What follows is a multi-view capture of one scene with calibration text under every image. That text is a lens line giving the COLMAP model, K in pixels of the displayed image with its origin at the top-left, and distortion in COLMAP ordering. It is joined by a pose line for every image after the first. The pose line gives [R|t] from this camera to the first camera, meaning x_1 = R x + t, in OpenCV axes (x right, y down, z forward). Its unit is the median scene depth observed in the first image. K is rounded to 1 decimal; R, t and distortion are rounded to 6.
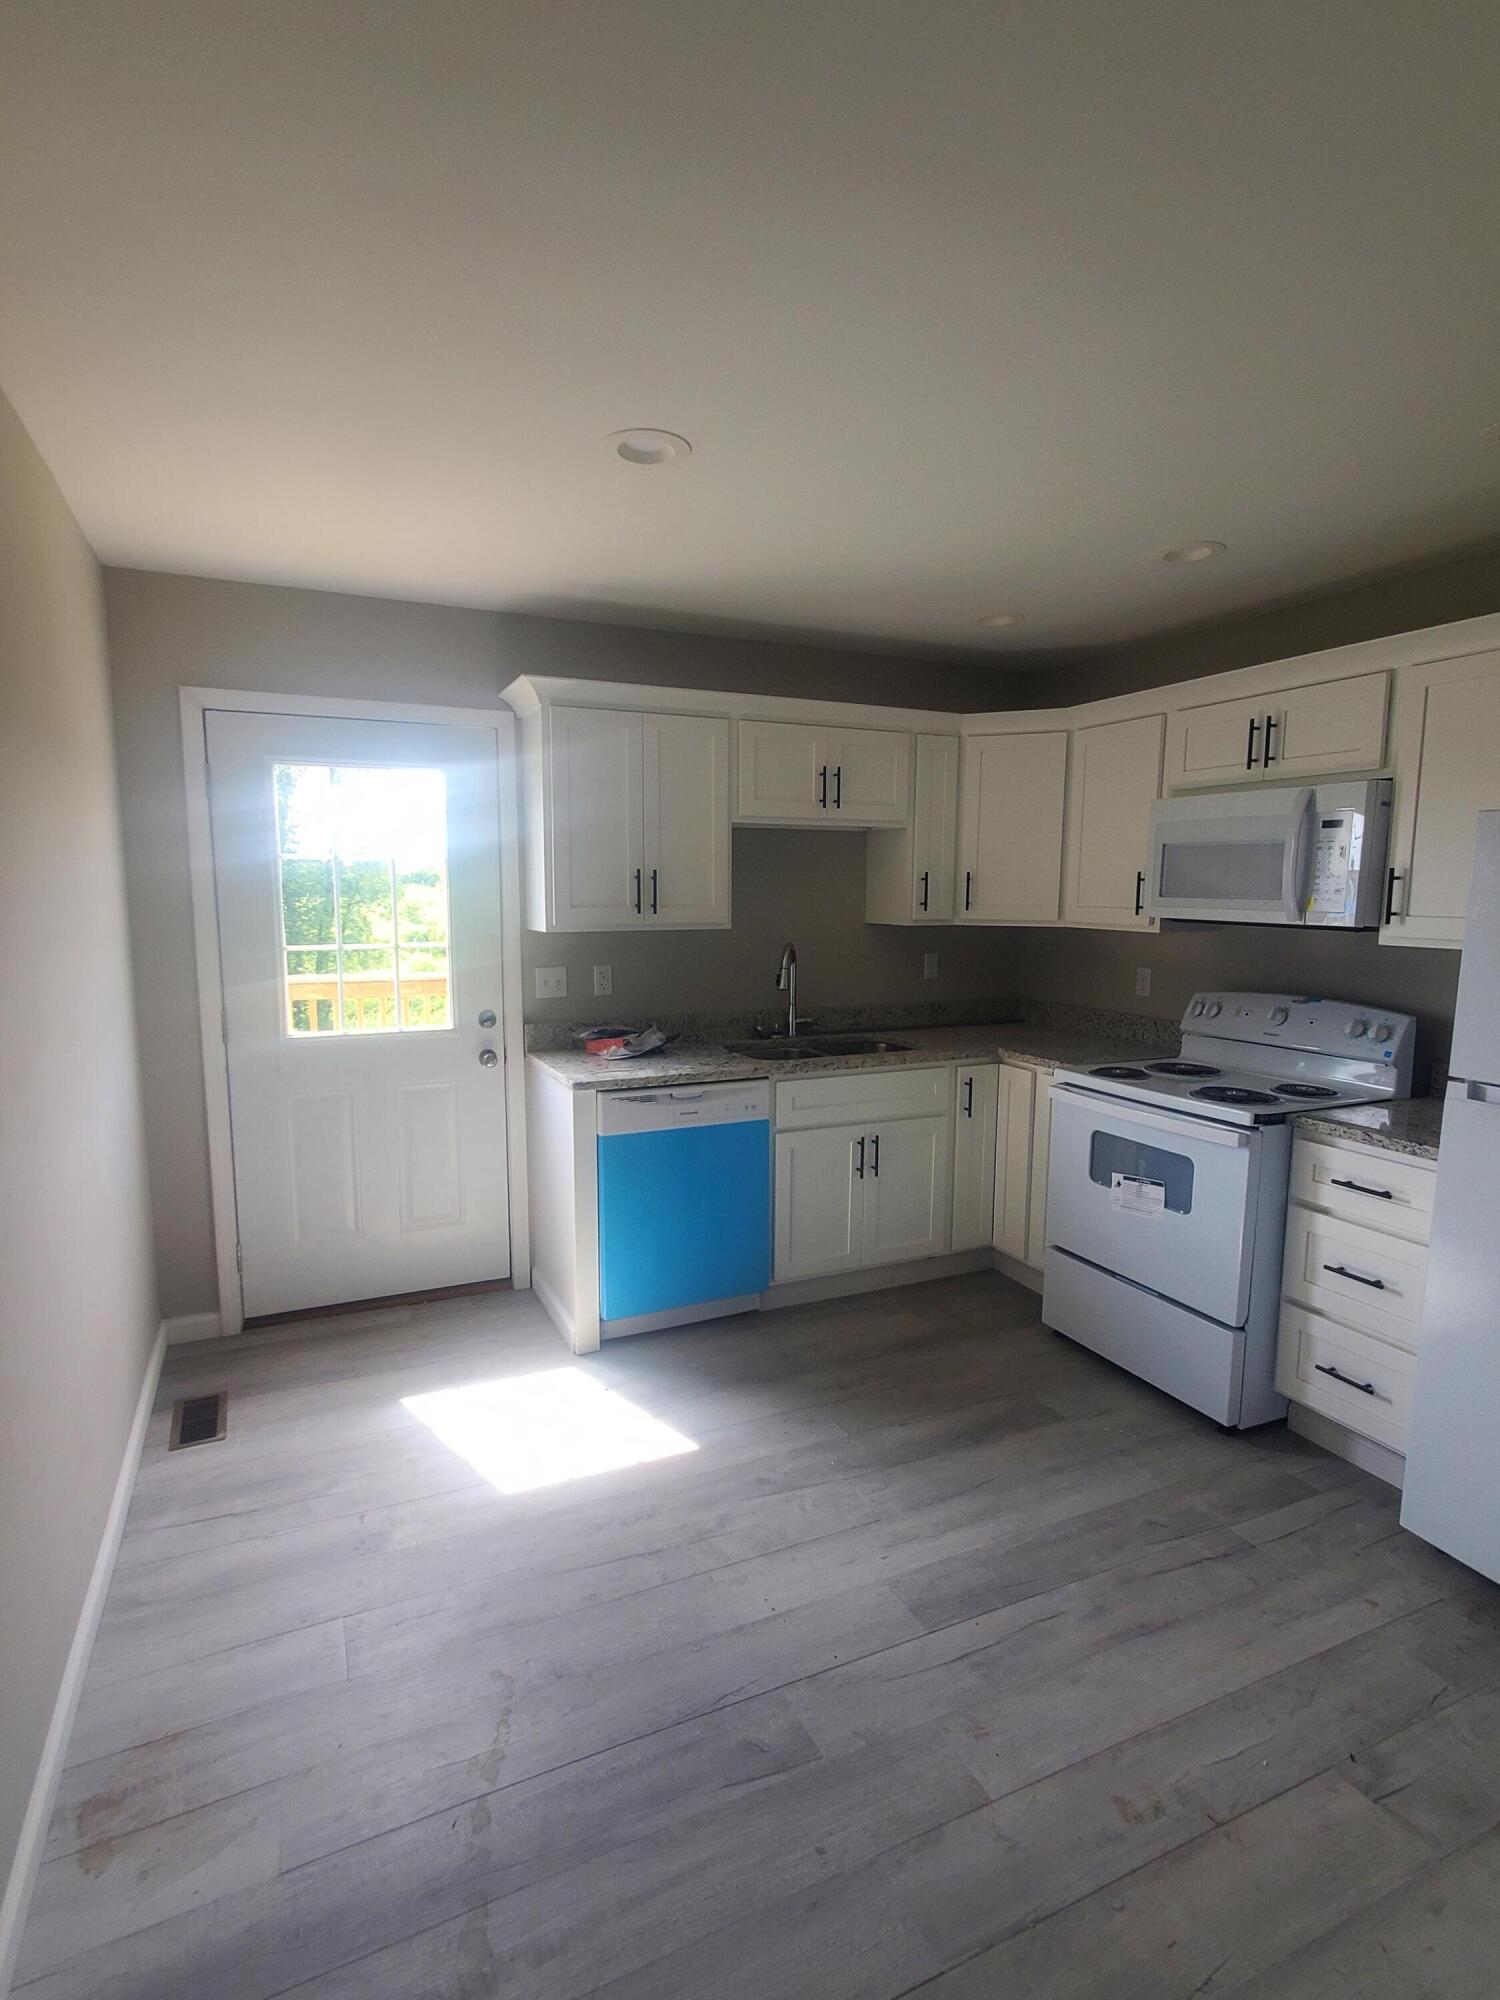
lens RADIAL K [[1000.9, 0, 732.0], [0, 1000.9, 1024.6], [0, 0, 1]] dist [0.003340, 0.005221]
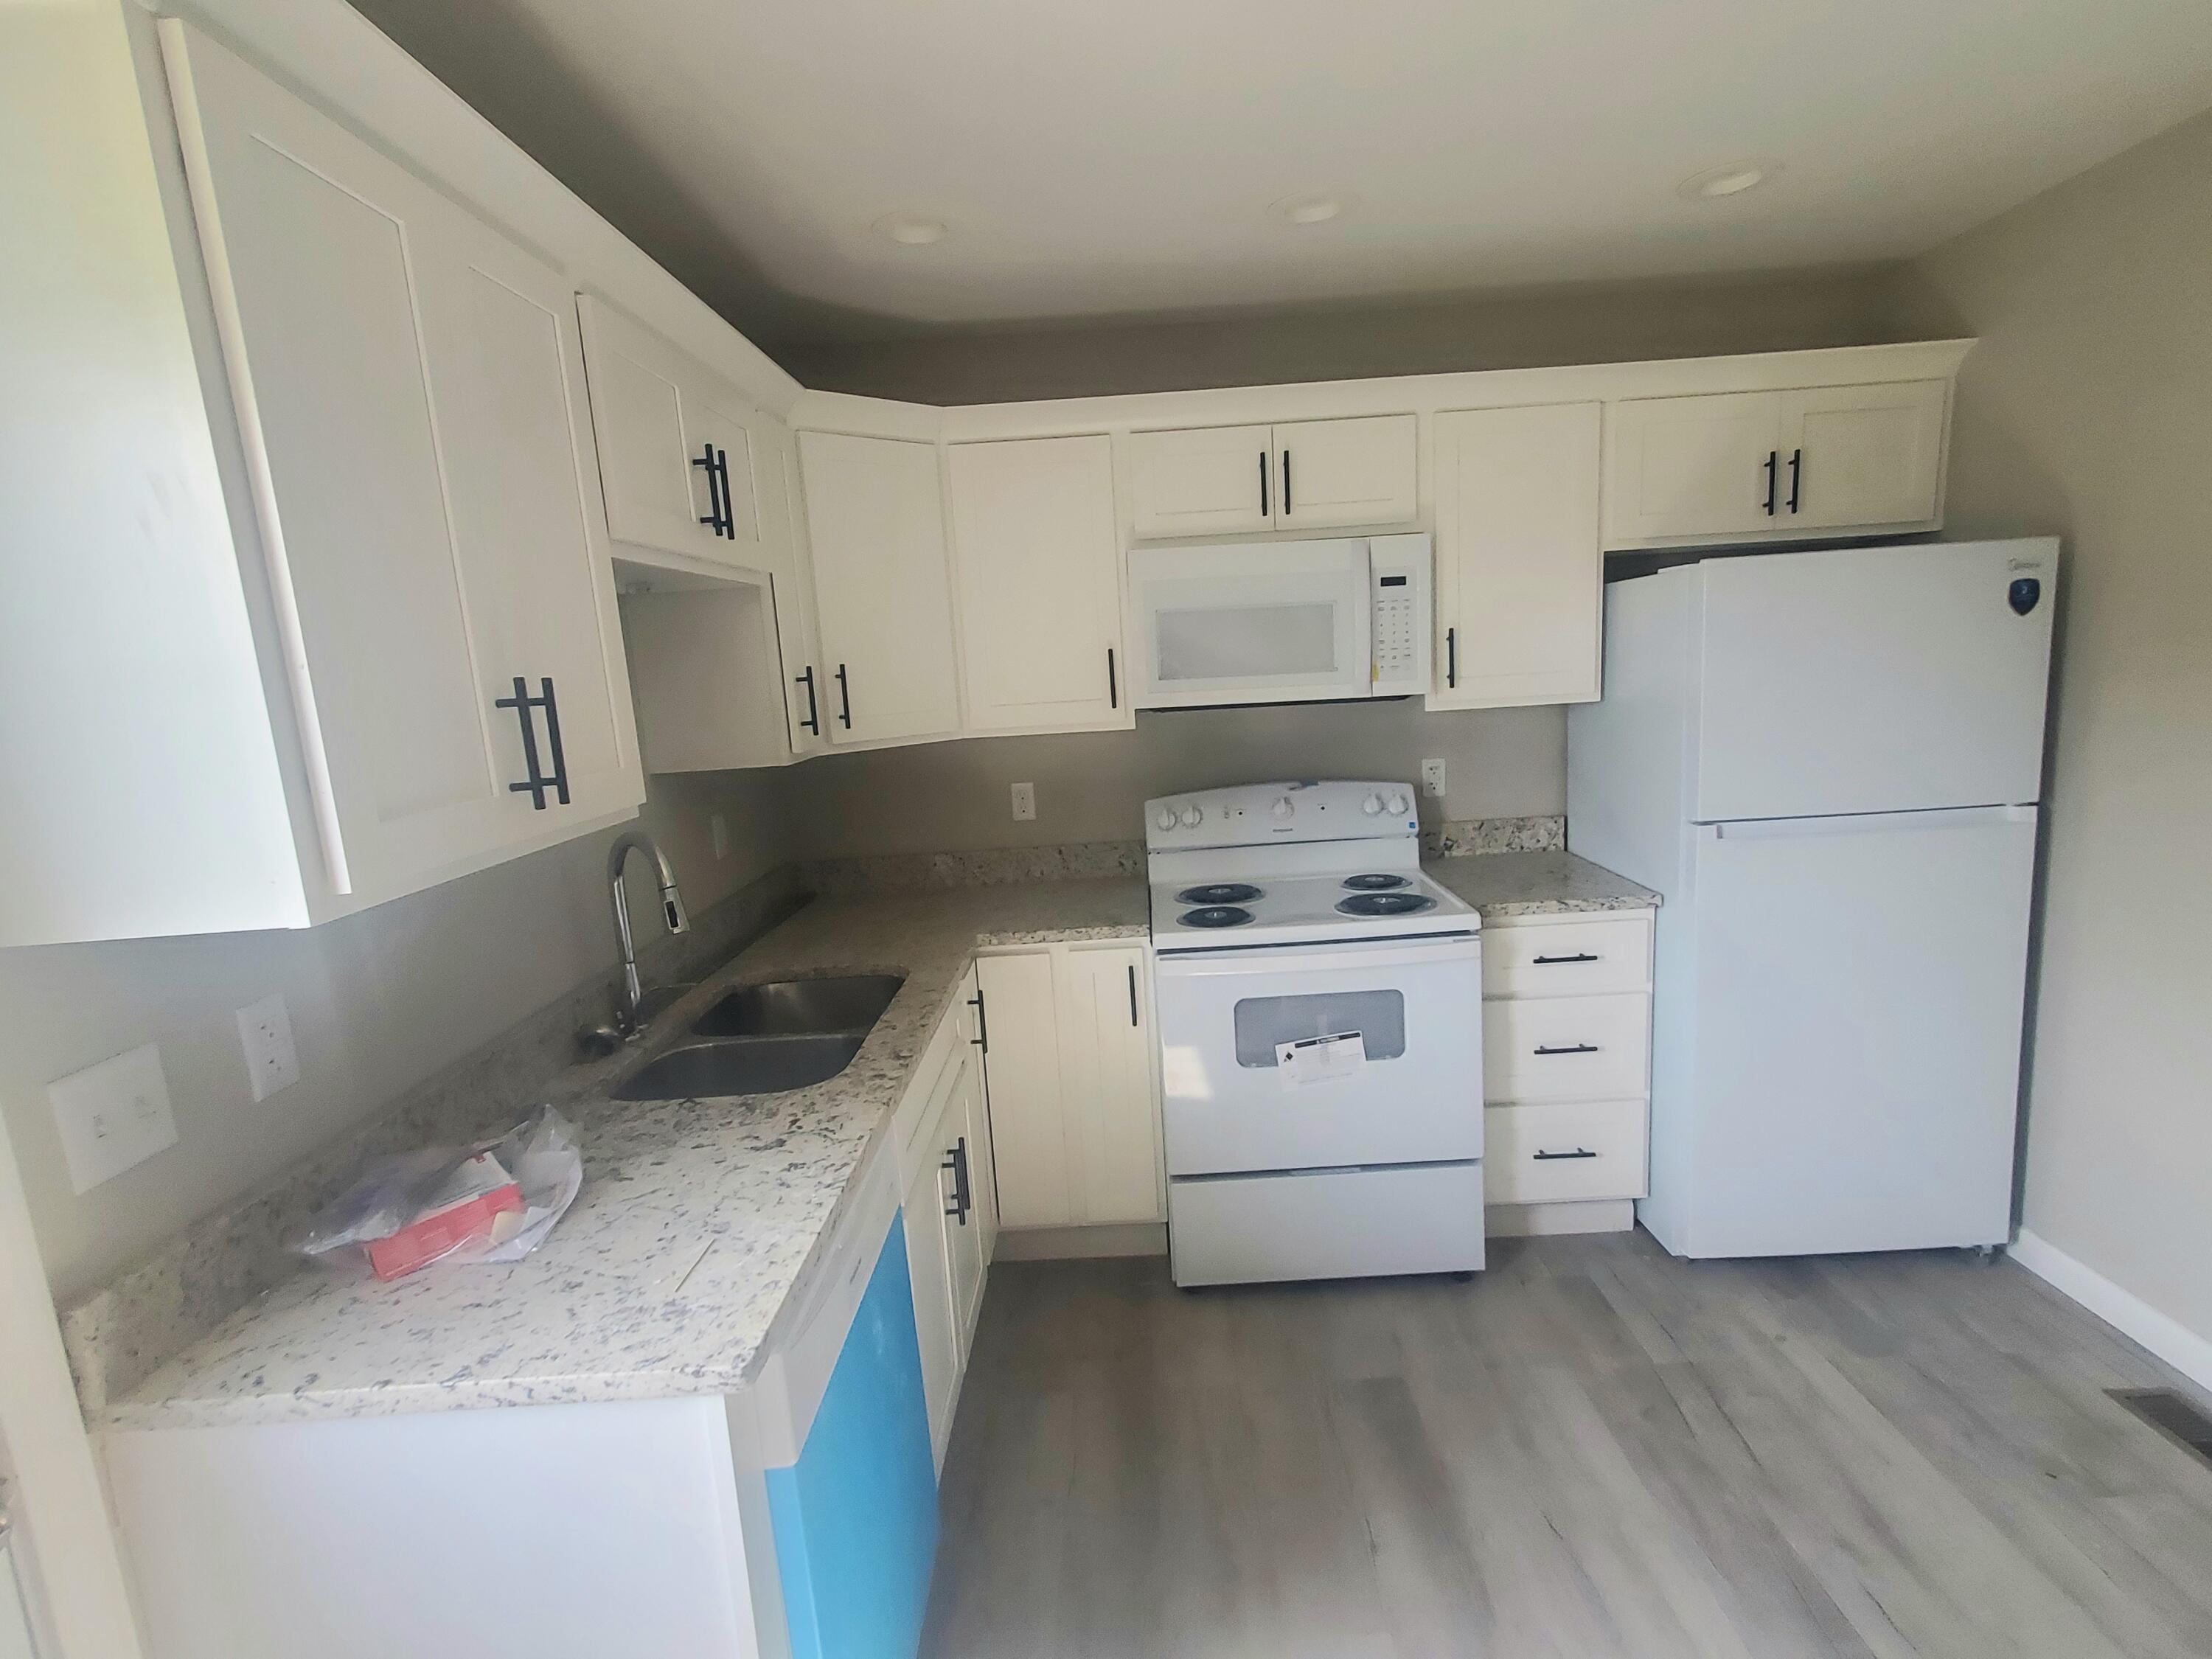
lens RADIAL K [[1107.0, 0, 1119.3], [0, 1107.0, 856.2], [0, 0, 1]] dist [0.003340, 0.005221]
pose [[0.414088, -0.191720, 0.889817, -0.371152], [0.187044, 0.974627, 0.122950, -0.111973], [-0.890812, 0.115522, 0.439442, 0.709009]]
